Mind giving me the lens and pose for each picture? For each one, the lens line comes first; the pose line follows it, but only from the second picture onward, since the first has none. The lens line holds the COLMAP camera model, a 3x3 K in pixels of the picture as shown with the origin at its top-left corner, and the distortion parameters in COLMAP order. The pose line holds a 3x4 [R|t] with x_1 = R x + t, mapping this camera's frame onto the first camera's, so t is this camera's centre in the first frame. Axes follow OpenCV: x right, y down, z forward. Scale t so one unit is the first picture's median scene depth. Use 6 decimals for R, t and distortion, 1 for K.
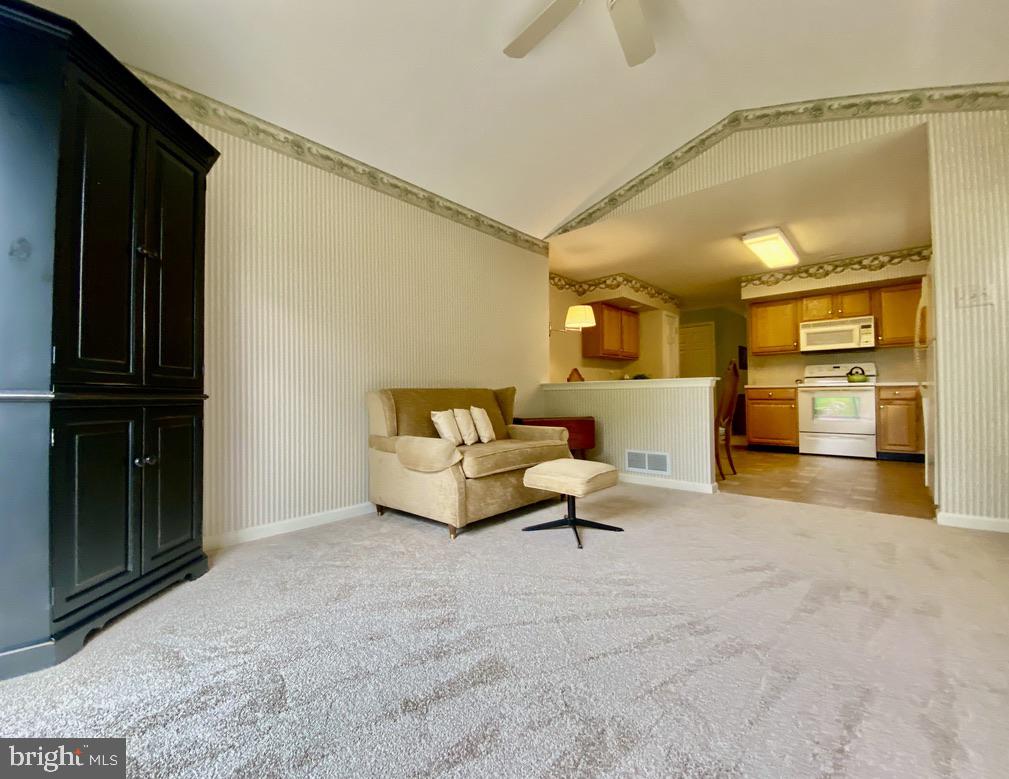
lens RADIAL K [[441.8, 0, 473.6], [0, 441.8, 389.0], [0, 0, 1]] dist [-0.000449, -0.022637]
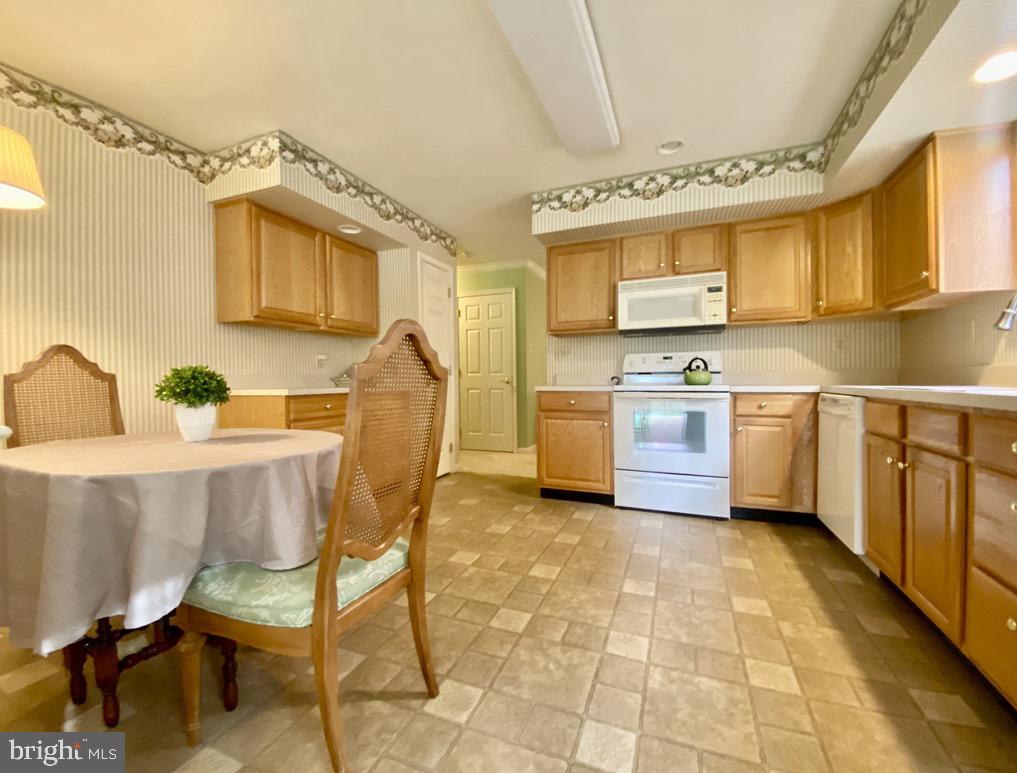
lens RADIAL K [[391.2, 0, 534.1], [0, 391.2, 383.9], [0, 0, 1]] dist [0.000971, 0.000047]
pose [[0.914557, -0.004410, 0.404433, 0.494142], [-0.006208, 0.999670, 0.024939, -0.028823], [-0.404409, -0.025319, 0.914228, 0.648981]]
